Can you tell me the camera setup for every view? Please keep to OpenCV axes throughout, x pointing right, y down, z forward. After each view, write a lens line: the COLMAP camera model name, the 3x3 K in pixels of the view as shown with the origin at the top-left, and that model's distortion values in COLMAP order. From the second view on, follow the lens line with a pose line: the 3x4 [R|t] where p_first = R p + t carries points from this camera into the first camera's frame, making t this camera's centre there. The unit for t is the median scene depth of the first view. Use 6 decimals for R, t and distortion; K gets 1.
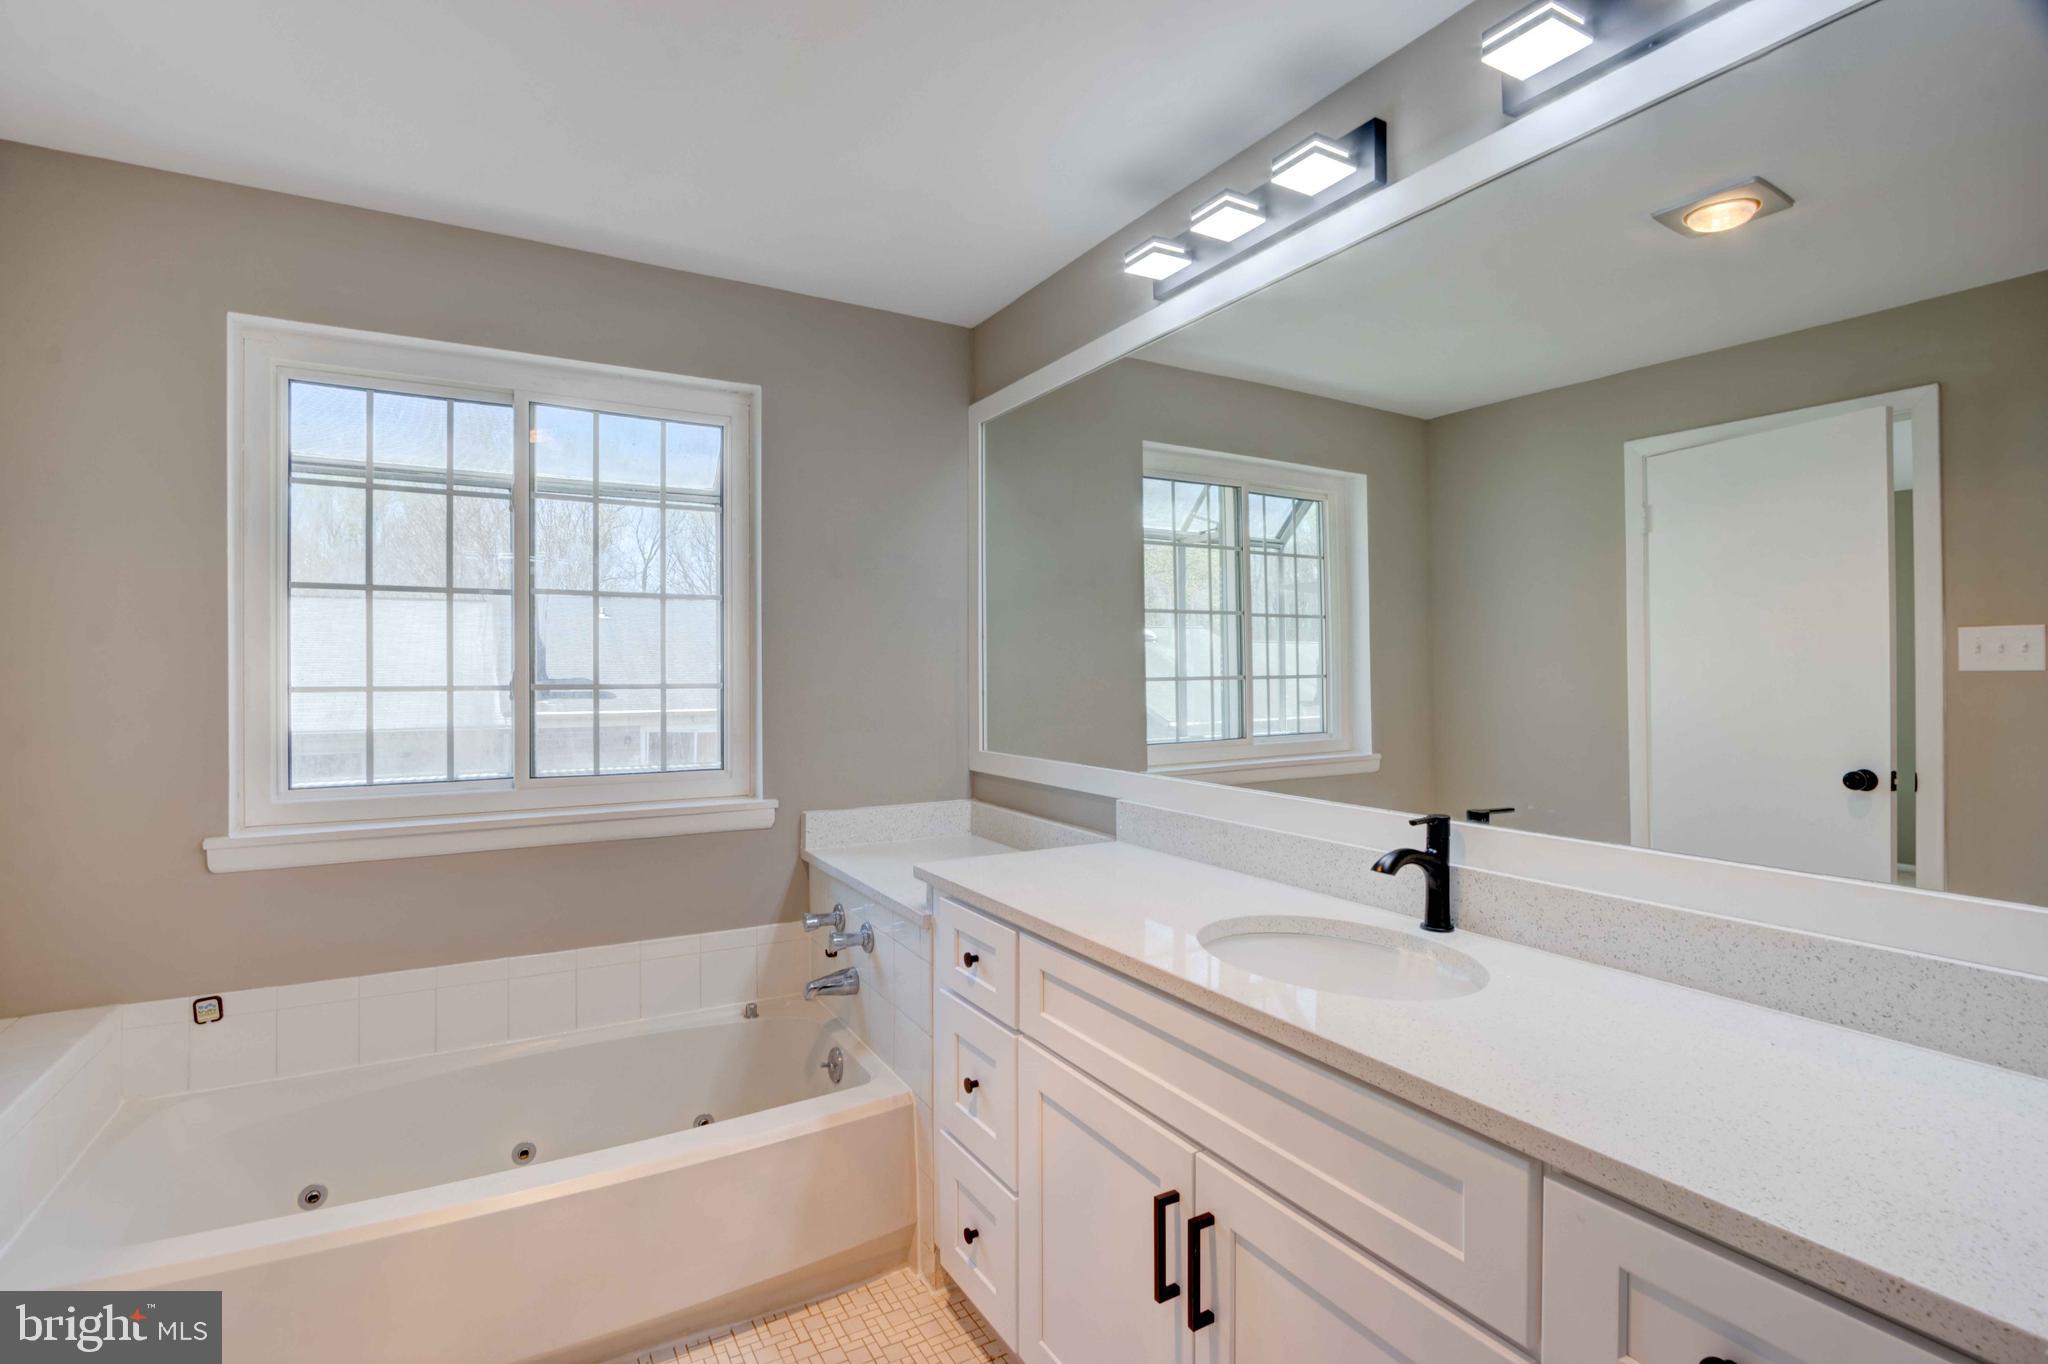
lens RADIAL K [[956.5, 0, 1014.8], [0, 956.5, 671.0], [0, 0, 1]] dist [-0.015292, 0.001293]
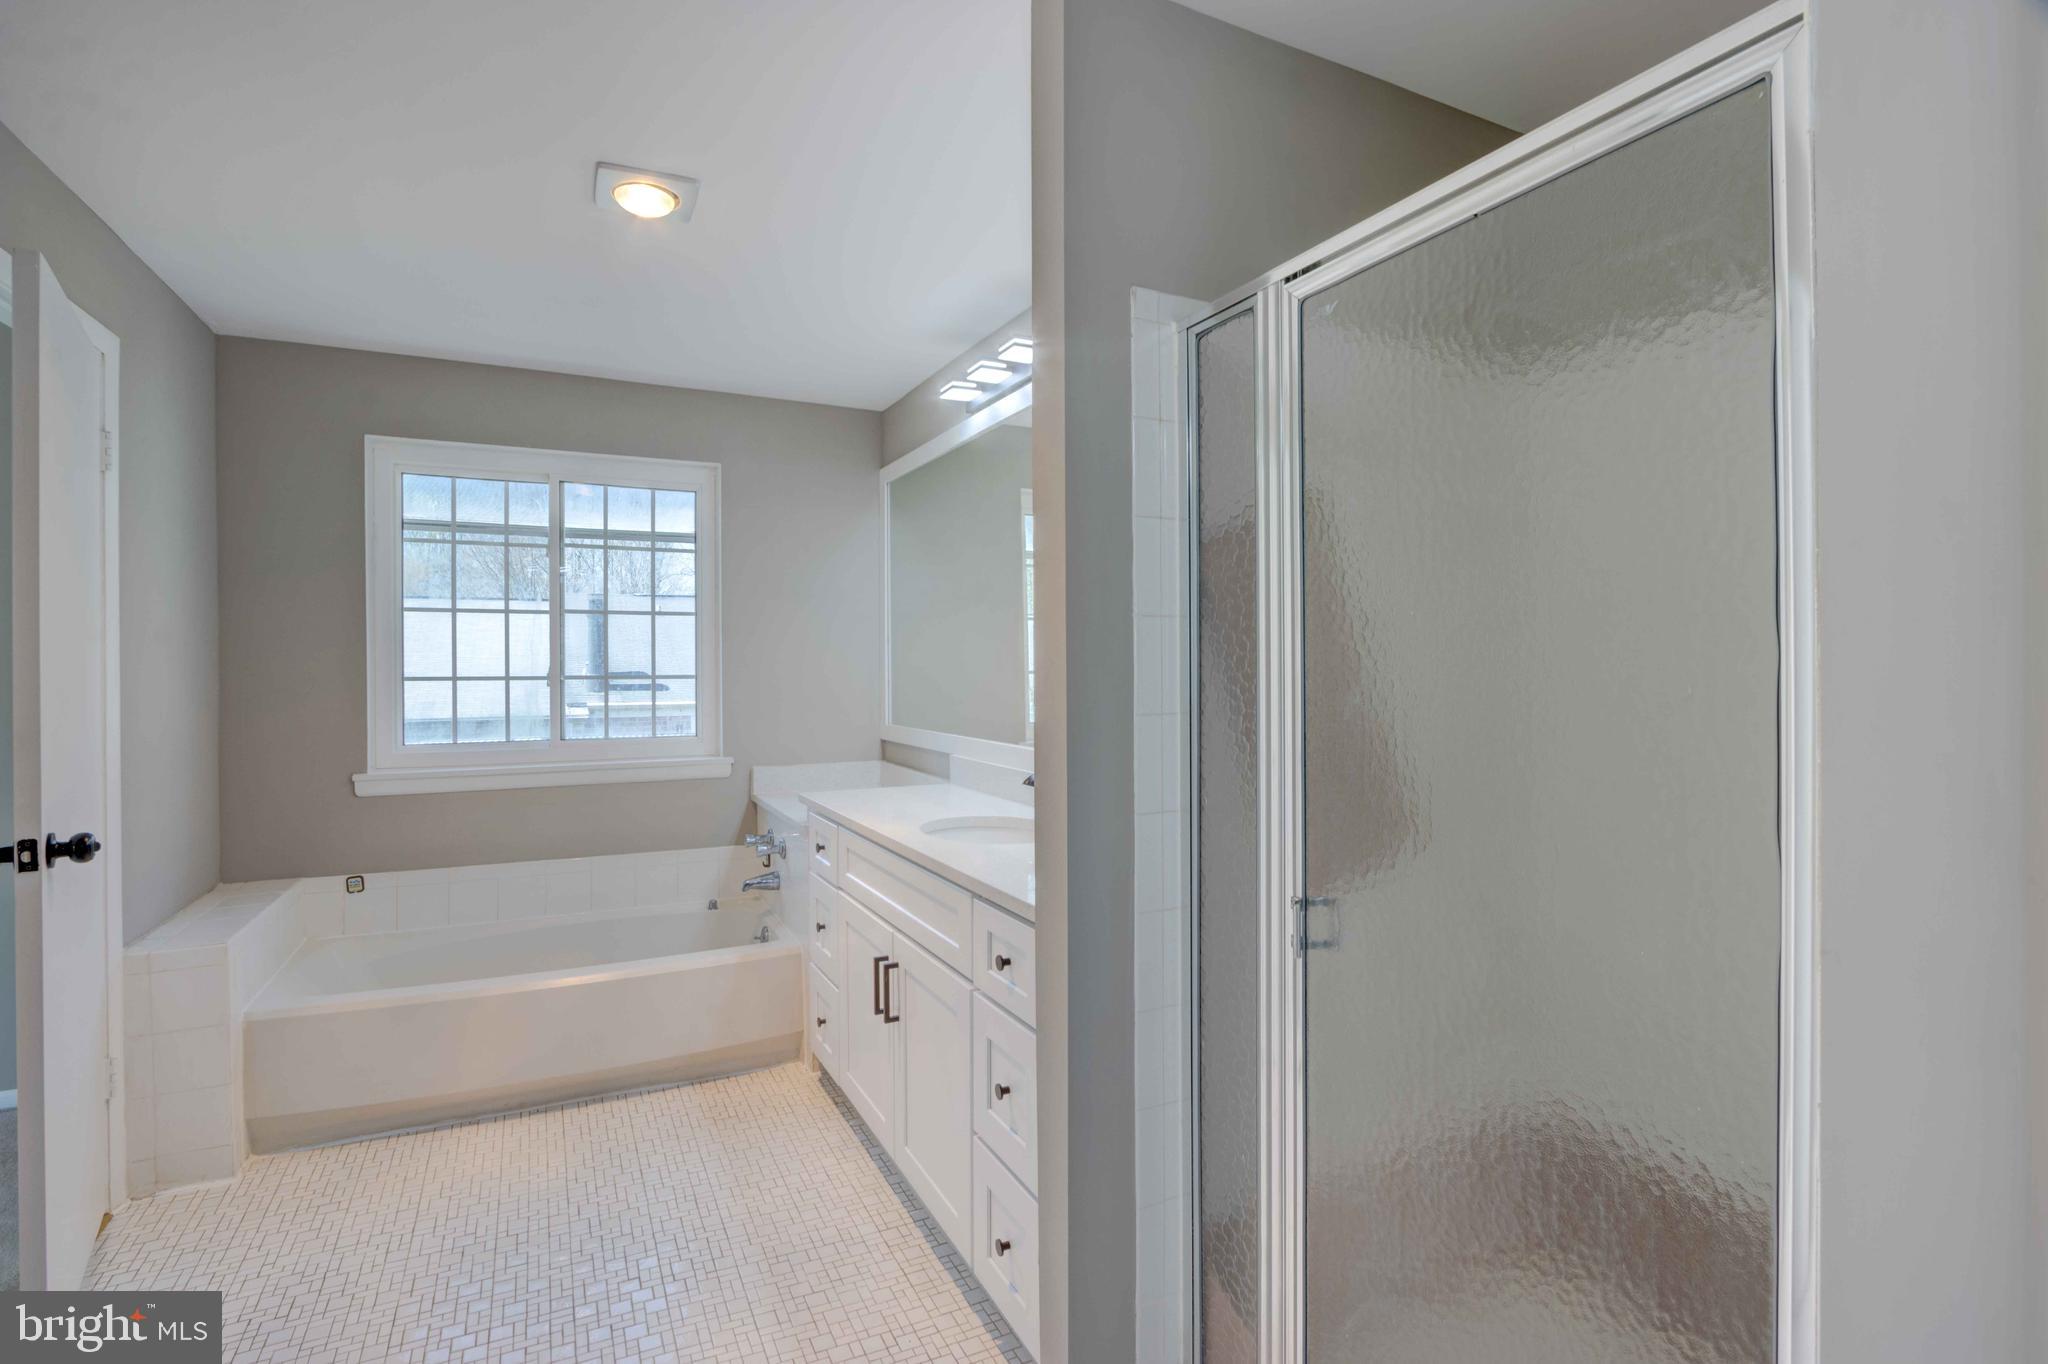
lens RADIAL K [[956.5, 0, 1014.8], [0, 956.5, 671.0], [0, 0, 1]] dist [-0.015292, 0.001293]
pose [[0.998213, -0.000145, -0.059754, 0.280591], [0.000573, 0.999974, 0.007145, -0.003236], [0.059752, -0.007166, 0.998188, -0.426876]]
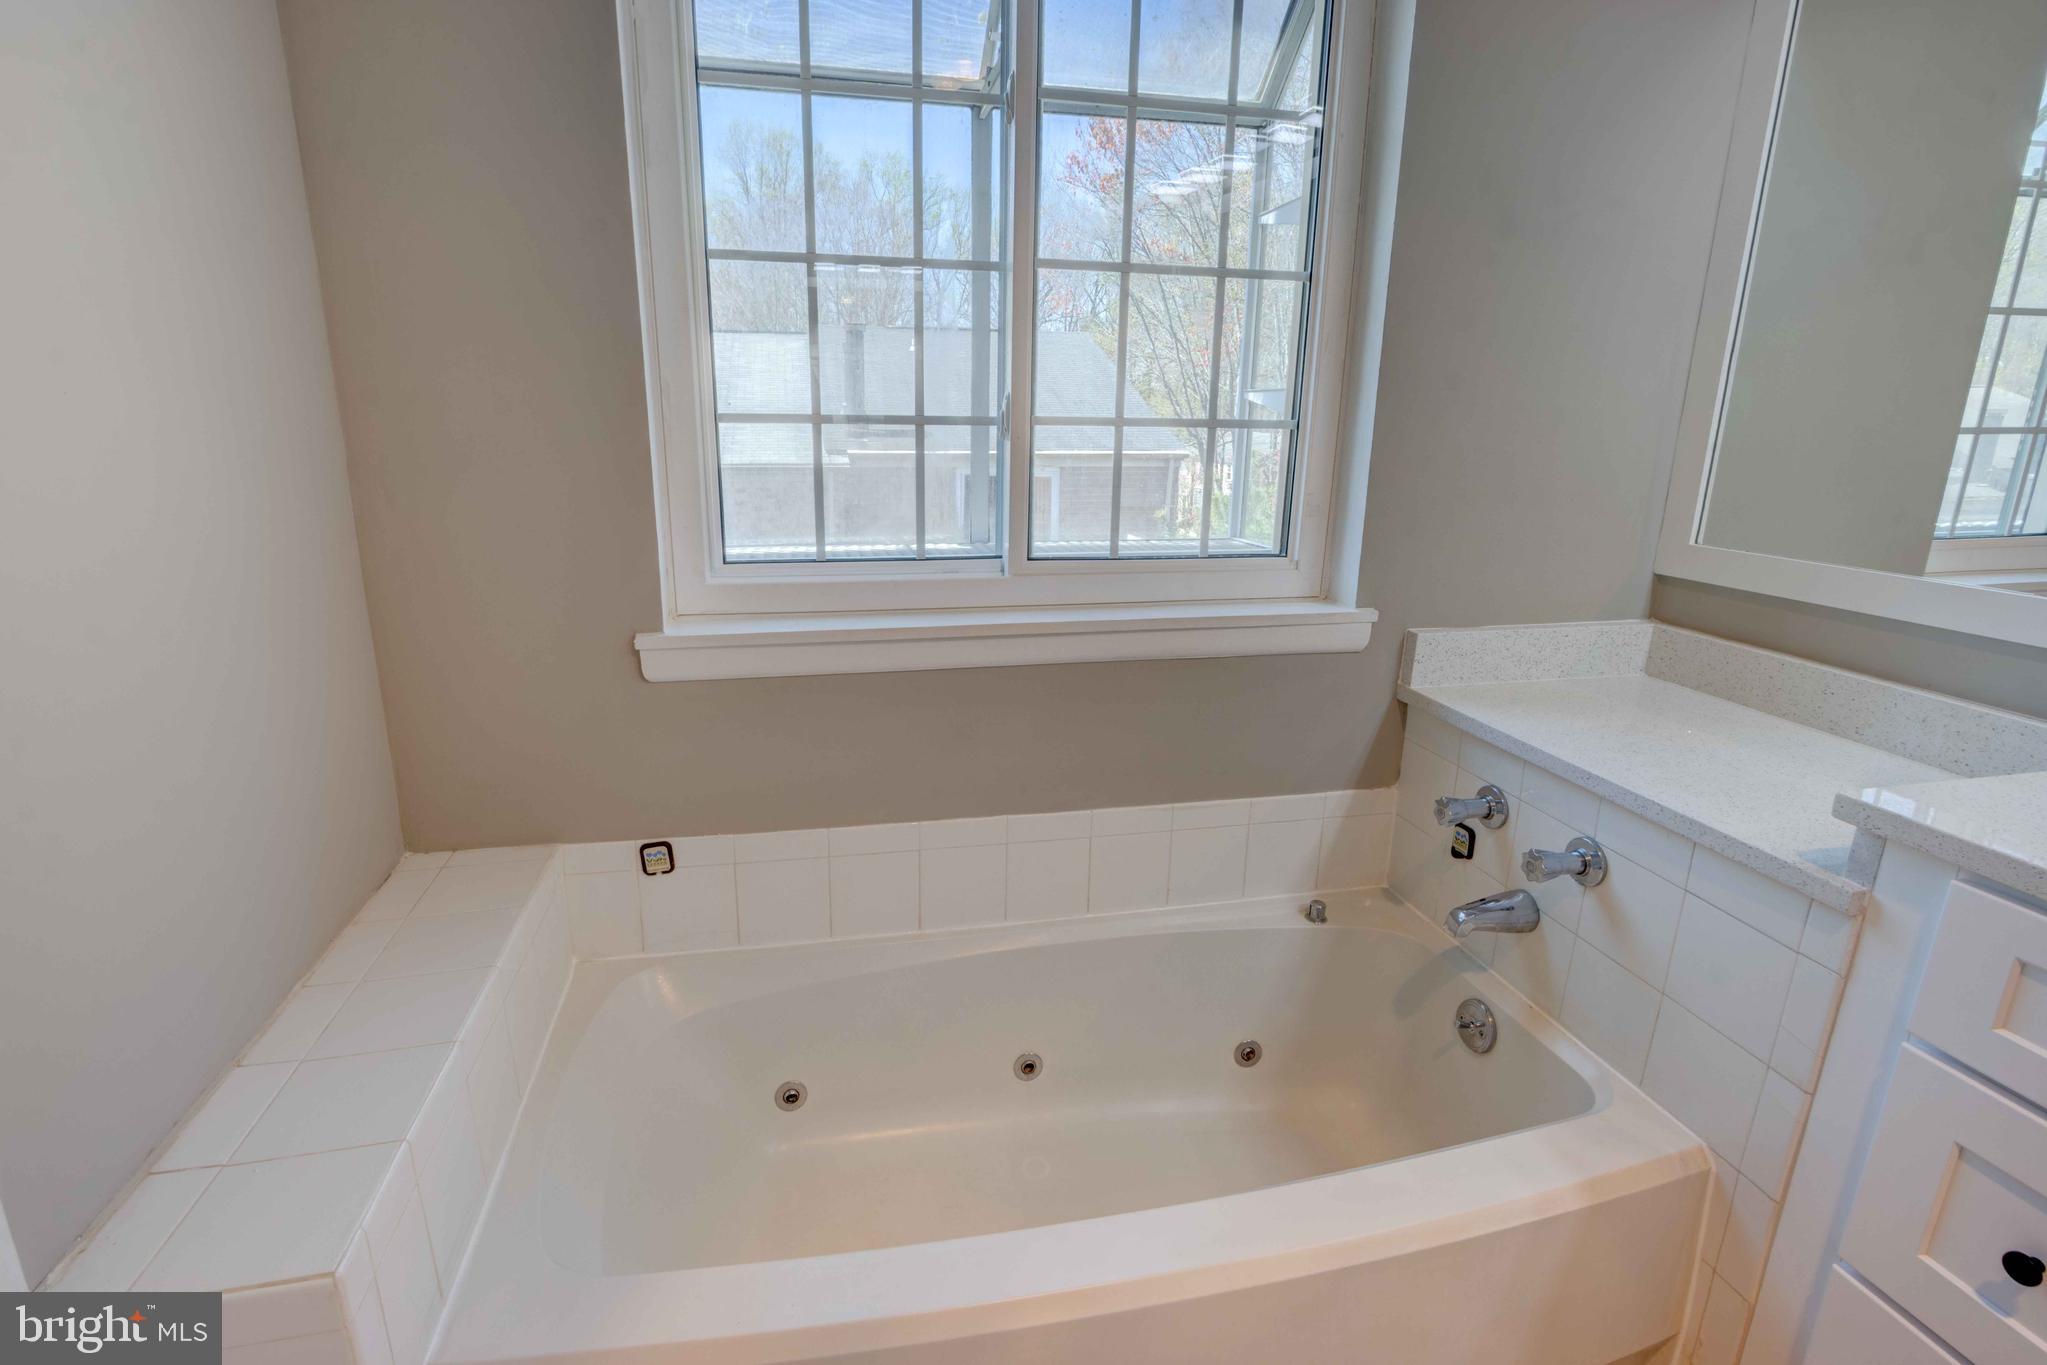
lens RADIAL K [[987.3, 0, 1003.3], [0, 987.3, 676.6], [0, 0, 1]] dist [-0.014540, 0.000379]
pose [[0.953743, 0.090784, -0.286588, -0.328016], [-0.013607, 0.965371, 0.260525, 0.011196], [0.300315, -0.244574, 0.921951, 0.342104]]
